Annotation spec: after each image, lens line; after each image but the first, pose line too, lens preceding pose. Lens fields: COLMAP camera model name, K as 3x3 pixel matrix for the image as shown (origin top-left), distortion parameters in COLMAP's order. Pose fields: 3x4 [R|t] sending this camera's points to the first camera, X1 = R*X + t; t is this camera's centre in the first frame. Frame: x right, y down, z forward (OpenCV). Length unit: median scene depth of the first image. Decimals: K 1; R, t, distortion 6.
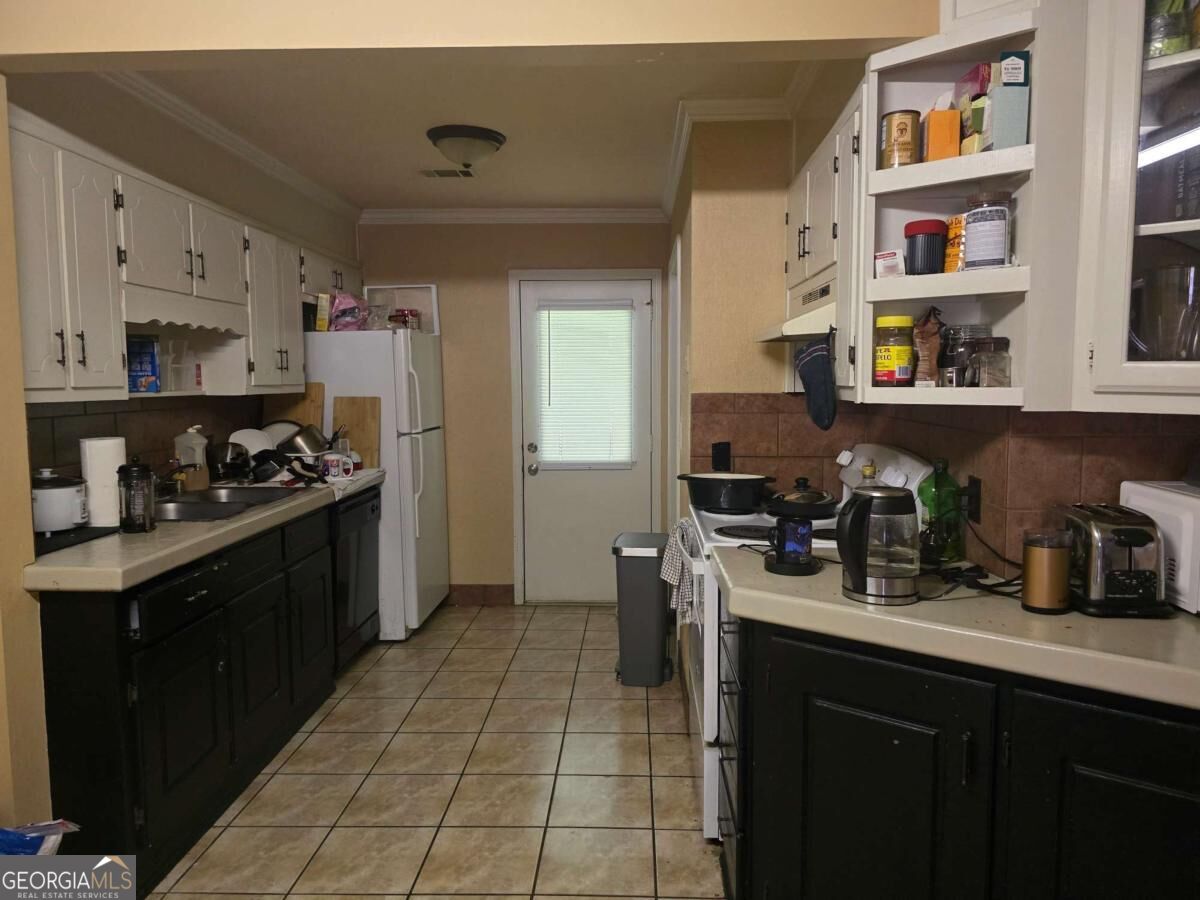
lens RADIAL K [[791.6, 0, 592.5], [0, 791.6, 443.2], [0, 0, 1]] dist [0.074943, -0.071150]
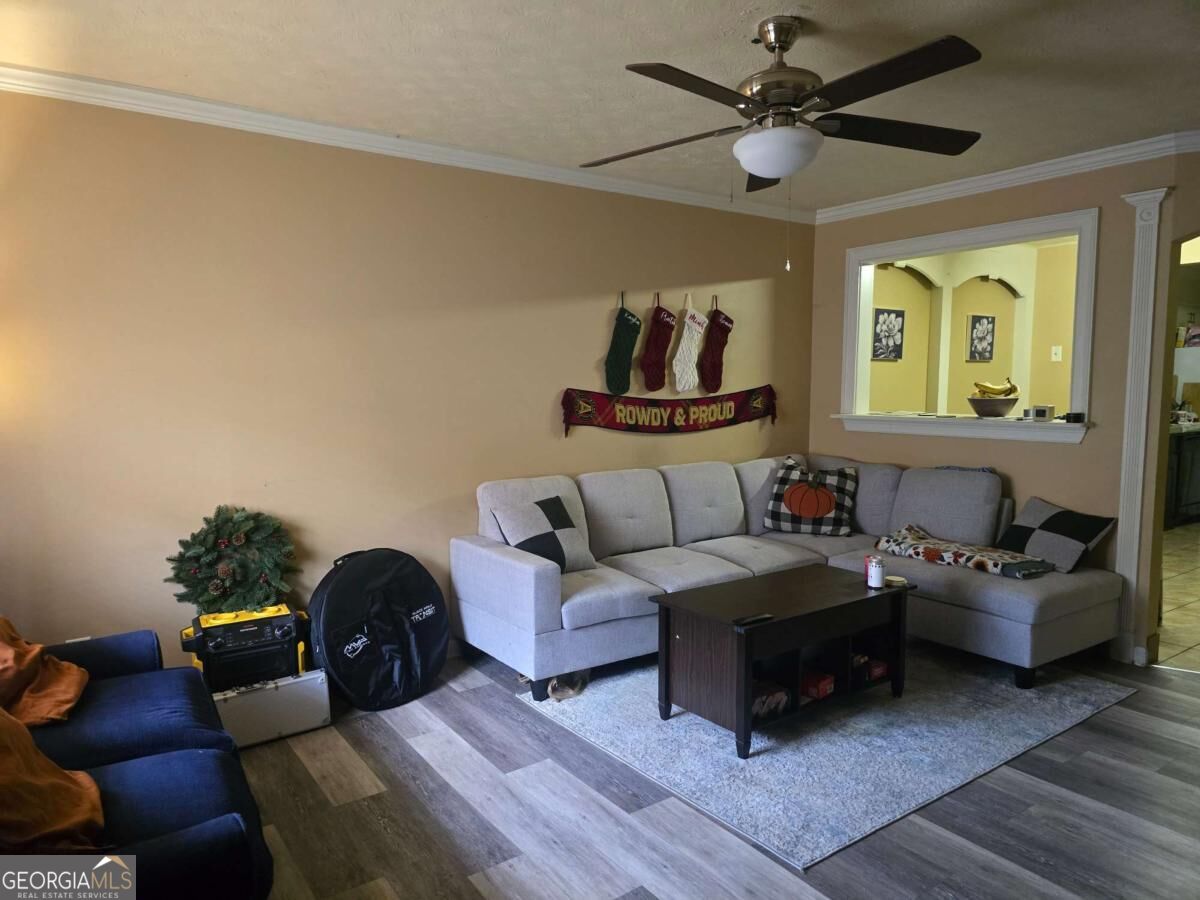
lens RADIAL K [[791.6, 0, 592.5], [0, 791.6, 443.2], [0, 0, 1]] dist [0.074943, -0.071150]
pose [[0.606088, 0.072393, -0.792096, 0.337842], [-0.066398, 0.996979, 0.040312, 0.096287], [0.792621, 0.028161, 0.609064, -1.223169]]
